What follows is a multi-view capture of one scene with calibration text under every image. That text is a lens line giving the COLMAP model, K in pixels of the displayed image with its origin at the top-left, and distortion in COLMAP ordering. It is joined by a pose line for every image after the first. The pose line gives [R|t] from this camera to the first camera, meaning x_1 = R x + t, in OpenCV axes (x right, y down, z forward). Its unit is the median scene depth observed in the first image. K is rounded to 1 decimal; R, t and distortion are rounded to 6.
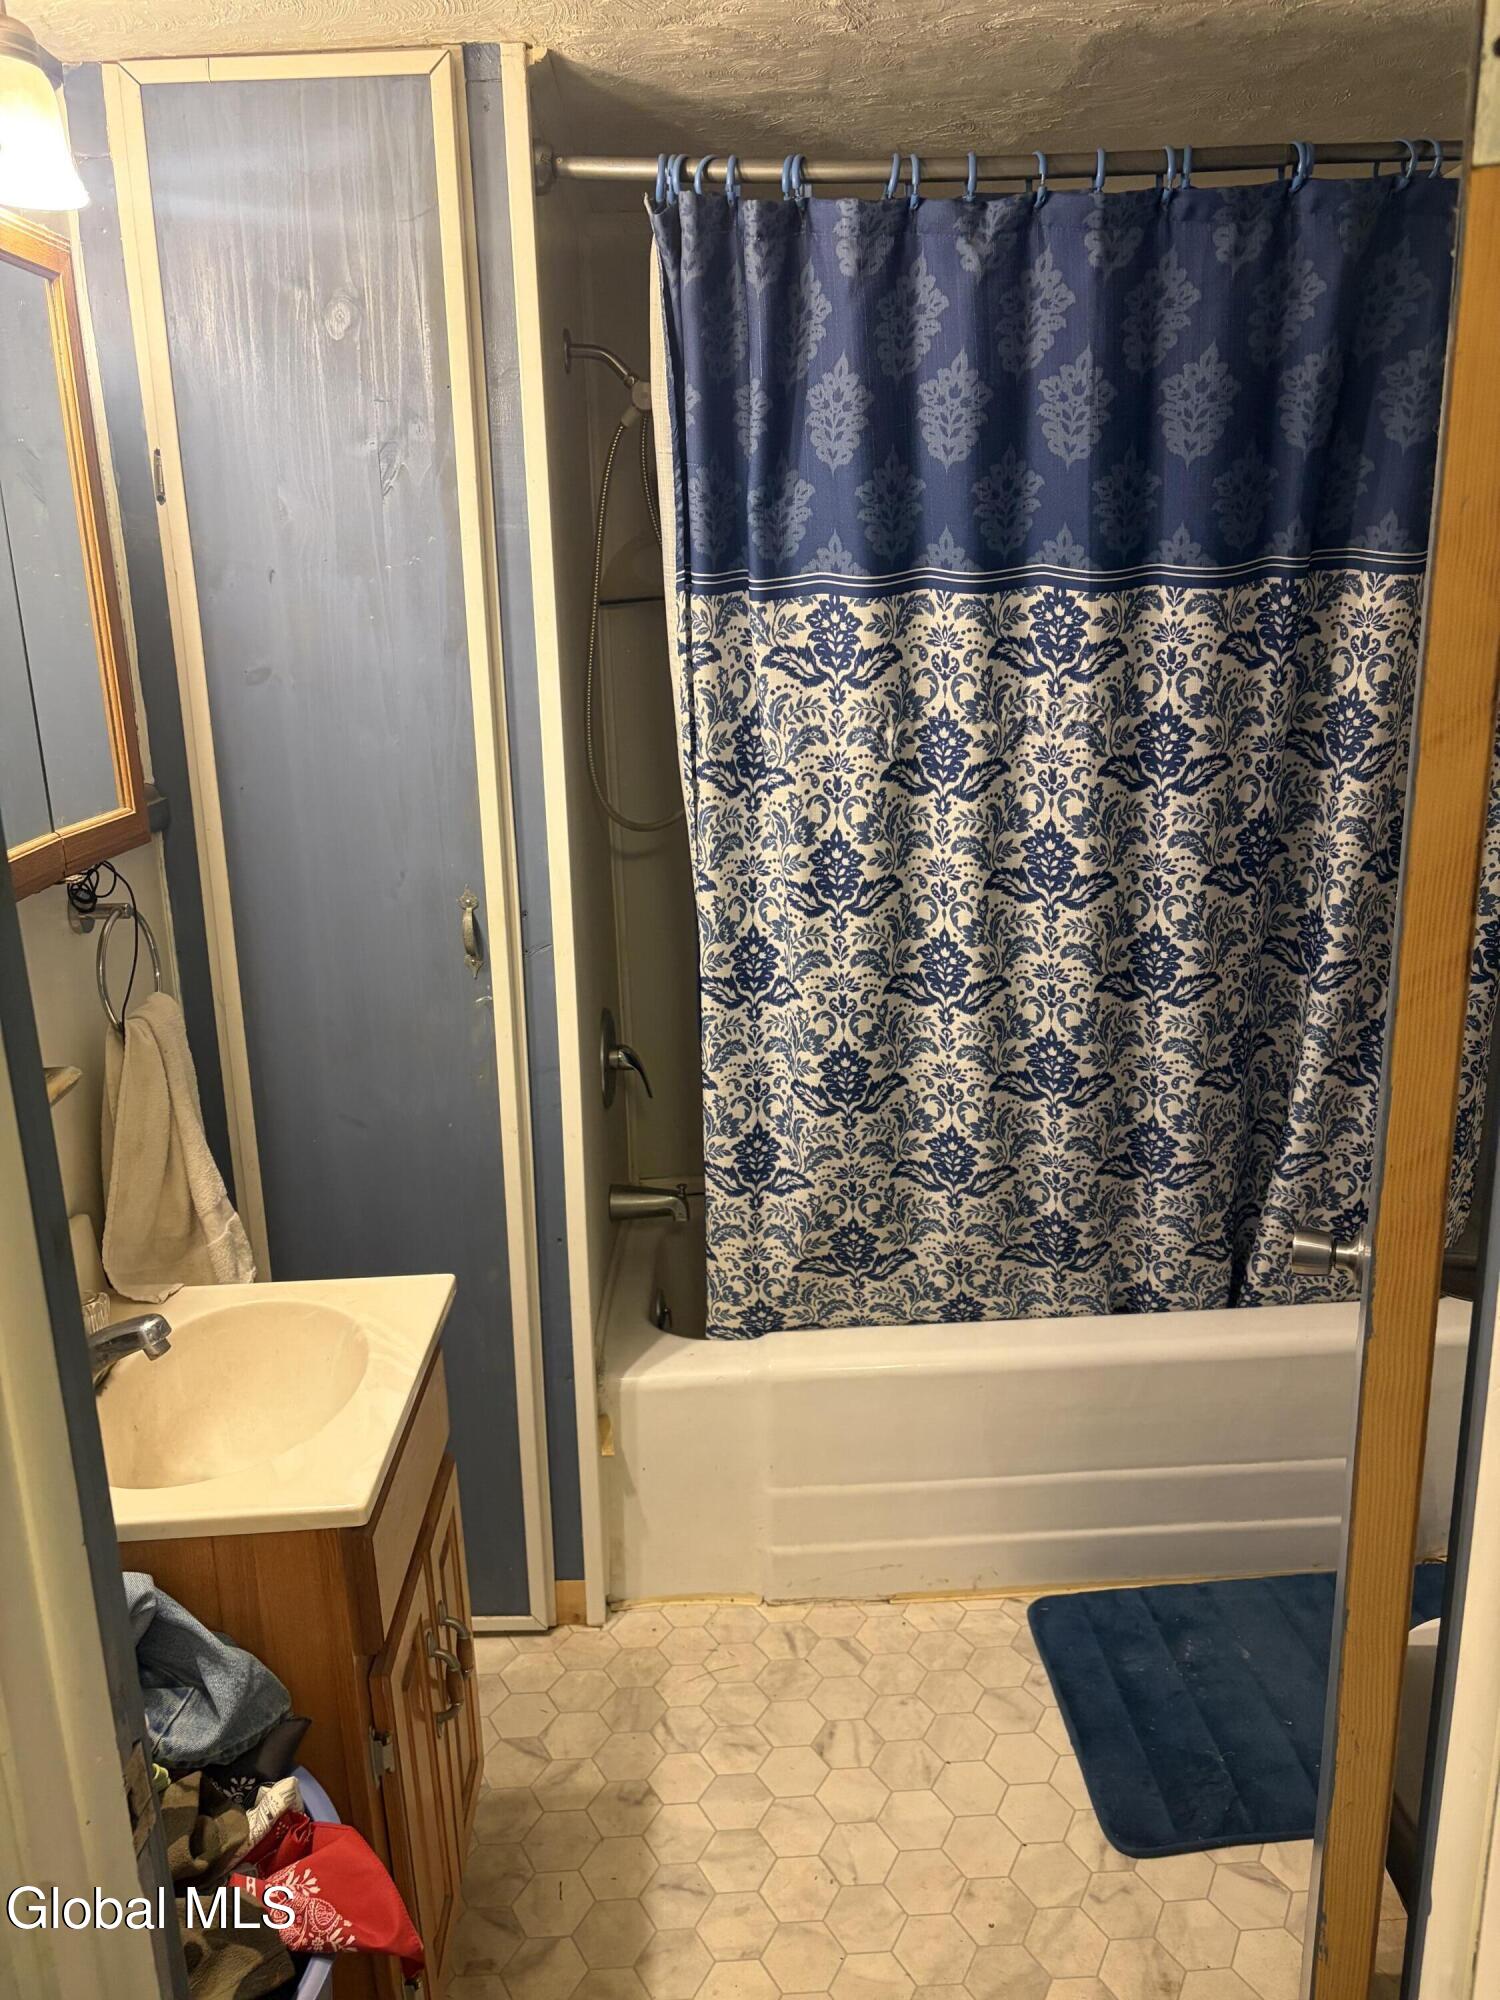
lens RADIAL K [[1488.3, 0, 744.8], [0, 1488.3, 1001.4], [0, 0, 1]] dist [0.102443, -0.003095]
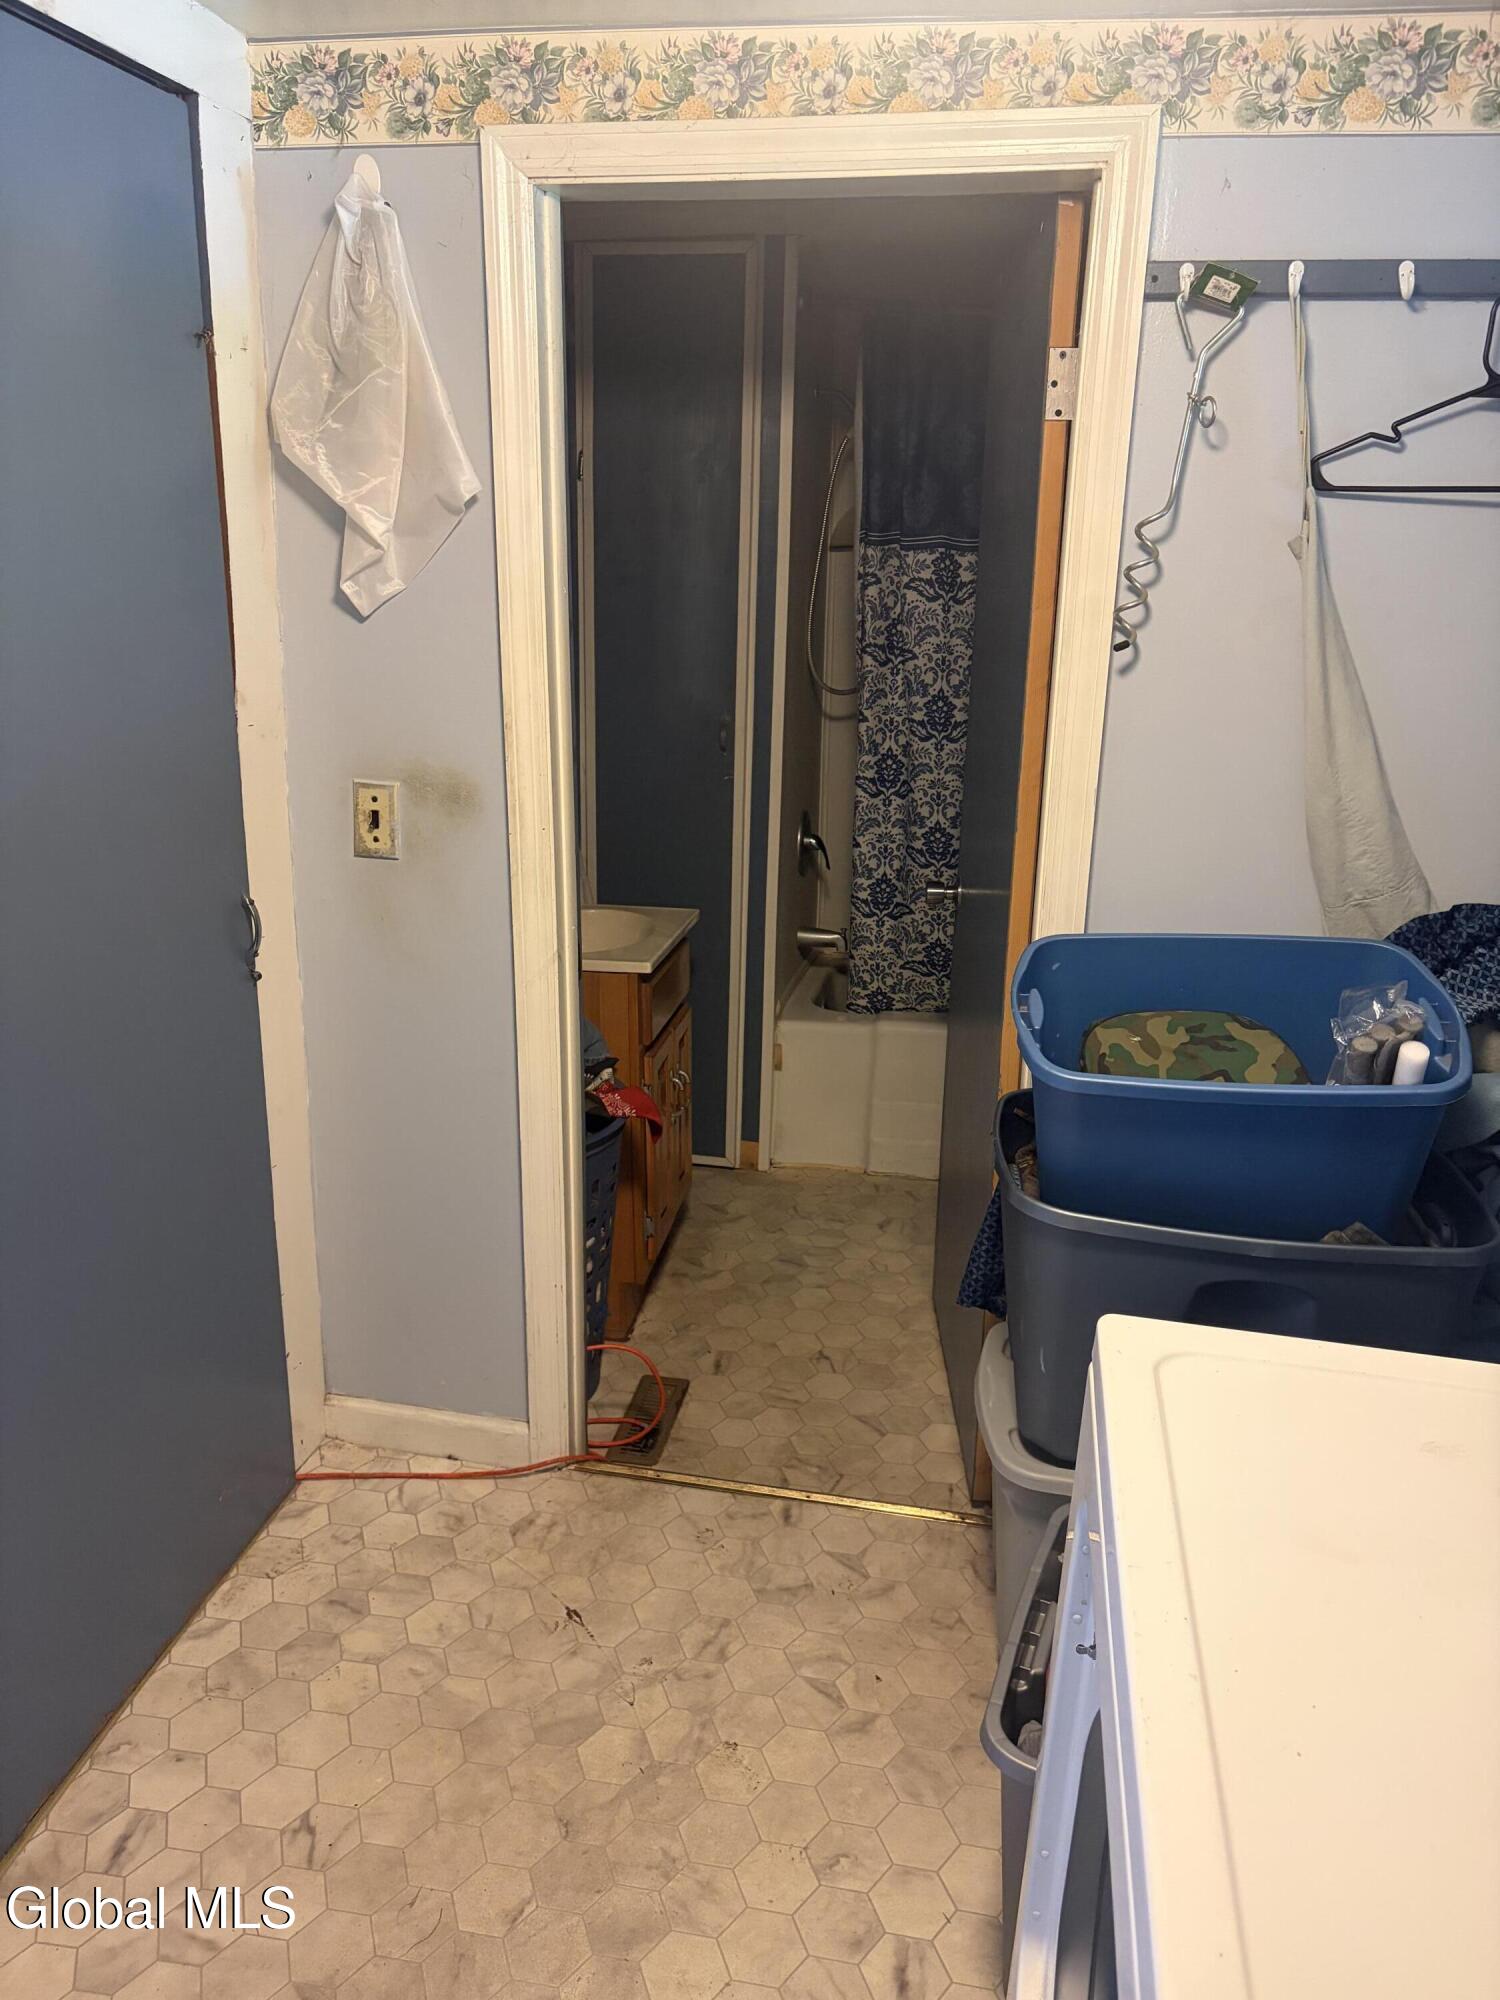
lens RADIAL K [[1488.3, 0, 755.0], [0, 1488.3, 999.1], [0, 0, 1]] dist [0.102443, -0.003095]
pose [[0.981601, 0.099187, -0.163161, 0.162892], [-0.094301, 0.994839, 0.037443, 0.187253], [0.166033, -0.021368, 0.985889, -0.703923]]
